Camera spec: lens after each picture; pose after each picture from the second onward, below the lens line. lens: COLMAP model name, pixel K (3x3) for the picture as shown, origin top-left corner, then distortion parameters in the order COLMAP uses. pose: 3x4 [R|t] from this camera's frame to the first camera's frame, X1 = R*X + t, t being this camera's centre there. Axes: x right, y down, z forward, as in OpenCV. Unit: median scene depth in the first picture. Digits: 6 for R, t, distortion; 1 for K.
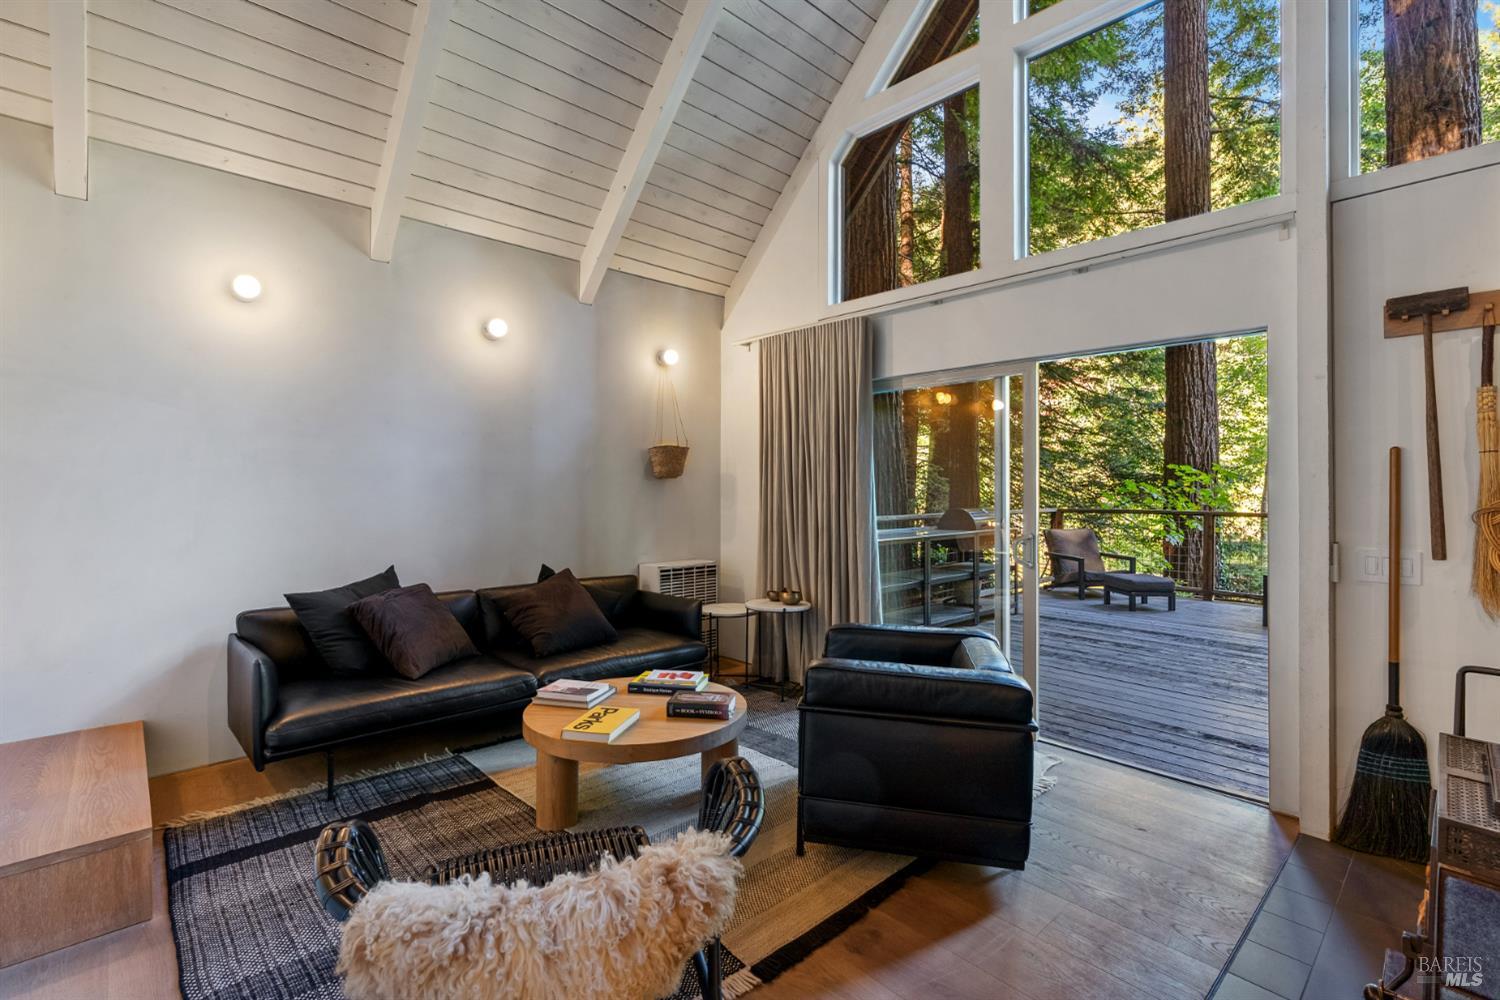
lens RADIAL K [[682.5, 0, 751.8], [0, 682.5, 485.1], [0, 0, 1]] dist [-0.005160, -0.000139]
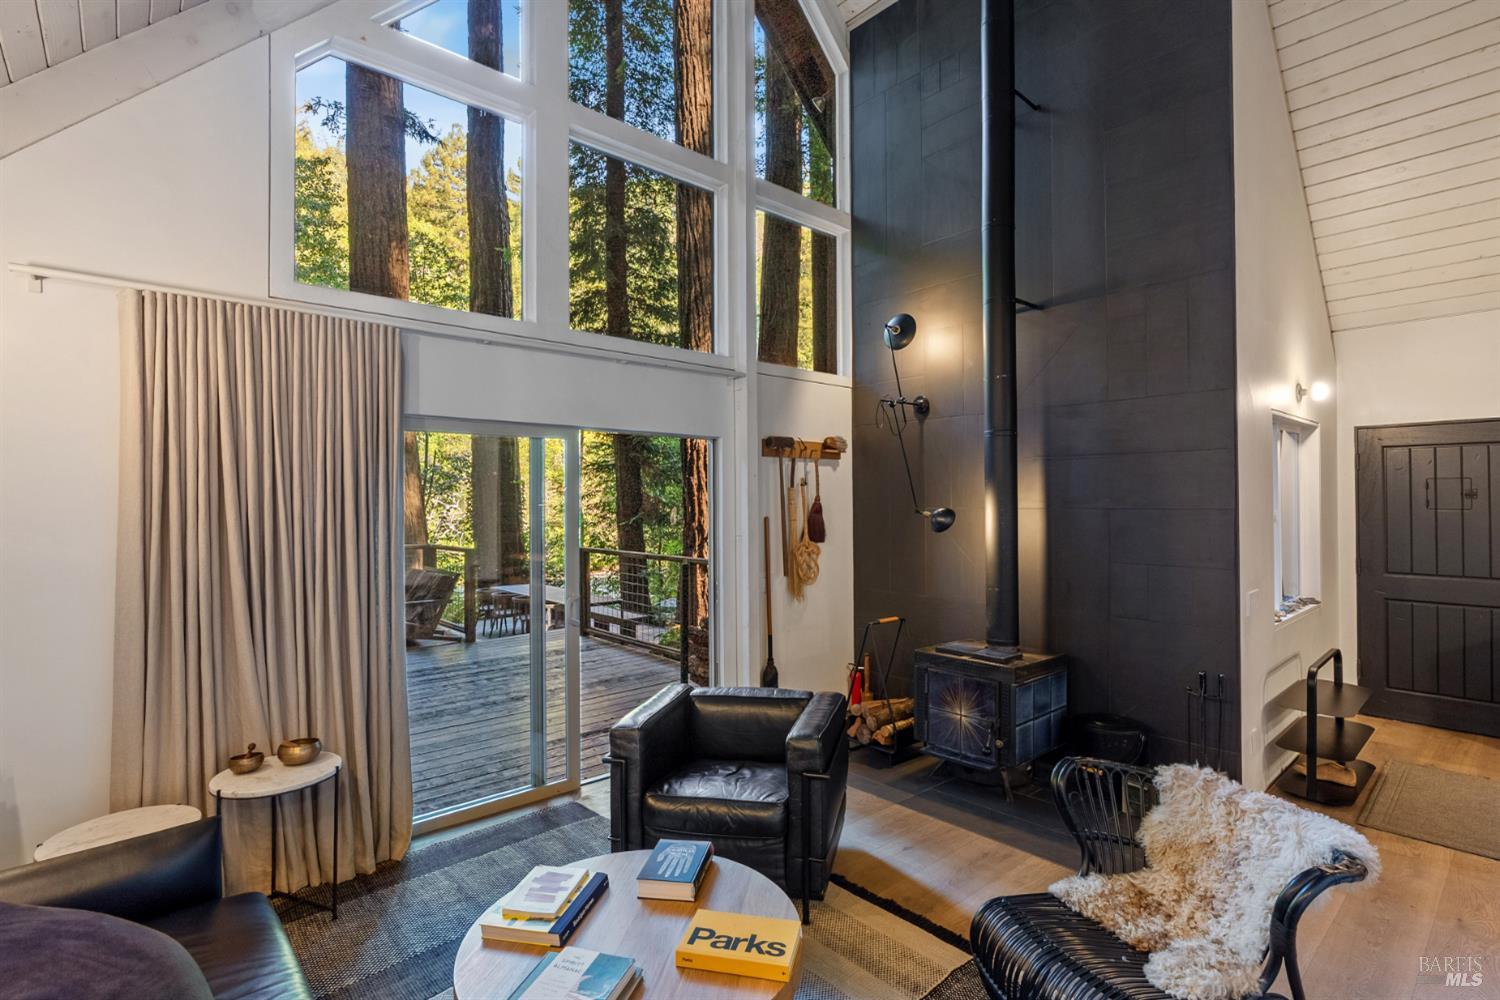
lens RADIAL K [[689.0, 0, 756.5], [0, 689.0, 502.8], [0, 0, 1]] dist [-0.011820, 0.005502]
pose [[0.050845, -0.000057, 0.998707, -0.896655], [0.008431, 0.999964, -0.000372, -0.093041], [-0.998671, 0.008439, 0.050844, 0.931132]]
